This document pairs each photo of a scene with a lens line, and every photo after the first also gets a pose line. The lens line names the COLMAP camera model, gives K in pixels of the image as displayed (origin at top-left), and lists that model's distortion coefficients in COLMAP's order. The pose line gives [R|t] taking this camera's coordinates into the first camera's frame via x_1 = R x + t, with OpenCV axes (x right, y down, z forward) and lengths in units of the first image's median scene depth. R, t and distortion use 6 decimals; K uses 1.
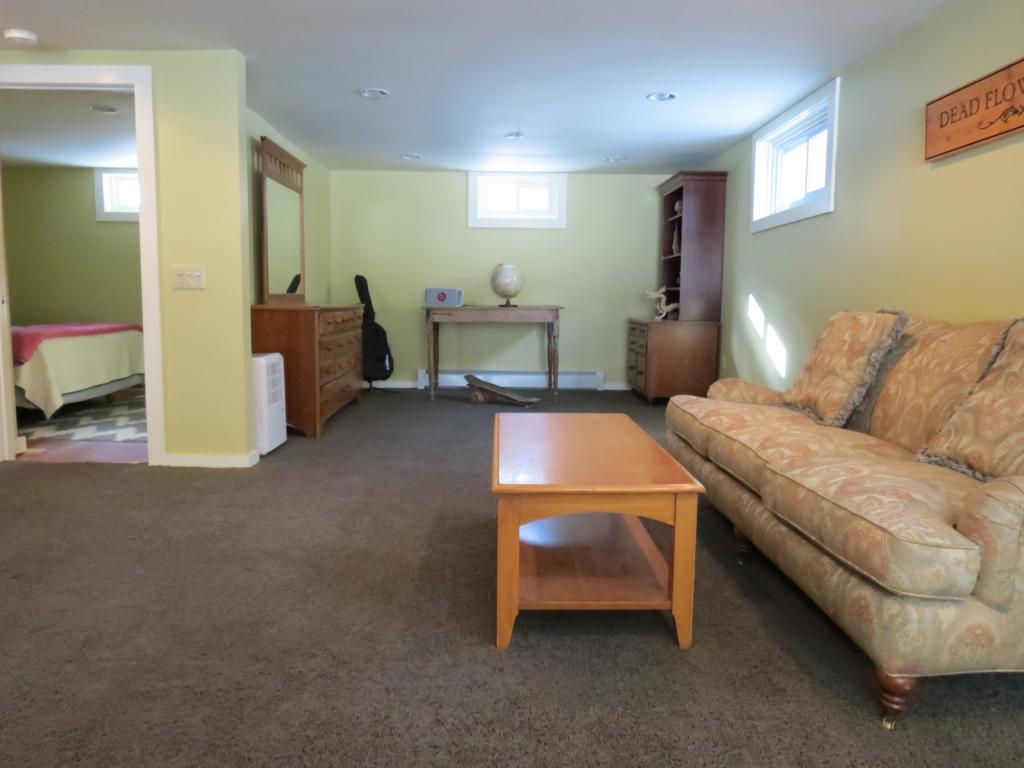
lens RADIAL K [[732.6, 0, 508.2], [0, 732.6, 375.2], [0, 0, 1]] dist [-0.021020, -0.000584]
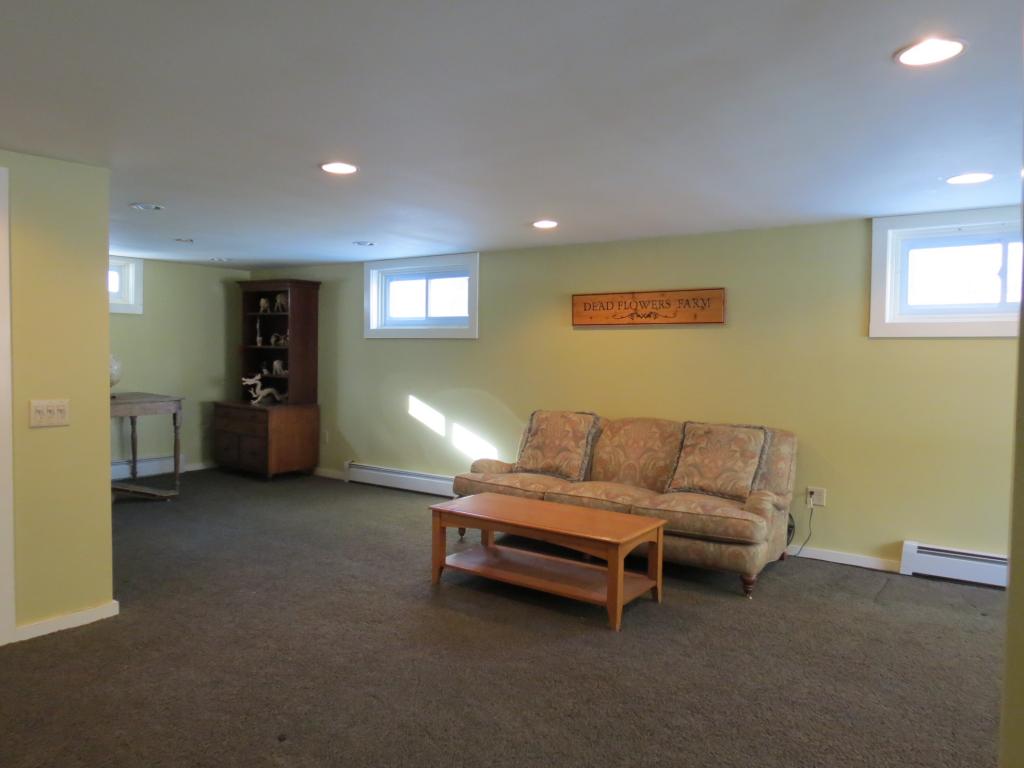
lens RADIAL K [[732.6, 0, 503.5], [0, 732.6, 385.0], [0, 0, 1]] dist [-0.021020, -0.000584]
pose [[0.589556, -0.039842, 0.806744, -0.514457], [0.072403, 0.997369, -0.003654, -0.079244], [-0.804476, 0.060565, 0.590890, 0.037005]]
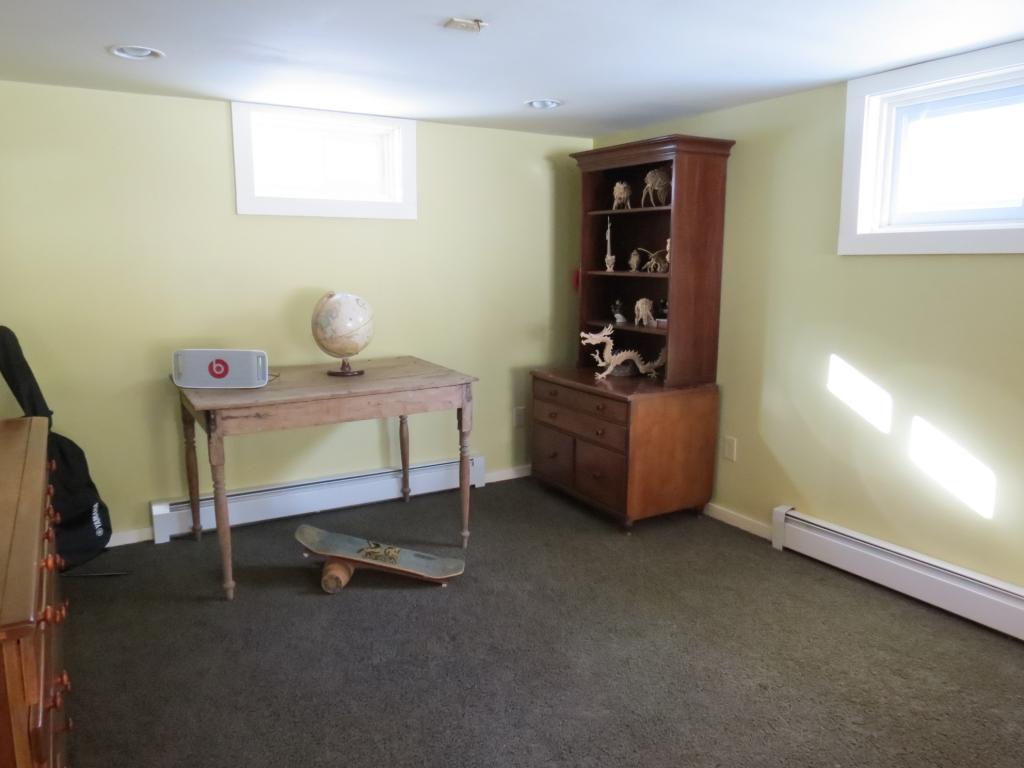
lens RADIAL K [[732.6, 0, 510.0], [0, 732.6, 384.1], [0, 0, 1]] dist [-0.021020, -0.000584]
pose [[0.865715, -0.094397, 0.491555, -0.178383], [0.059734, 0.994521, 0.085785, -0.140499], [-0.496960, -0.044903, 0.866611, 0.554481]]
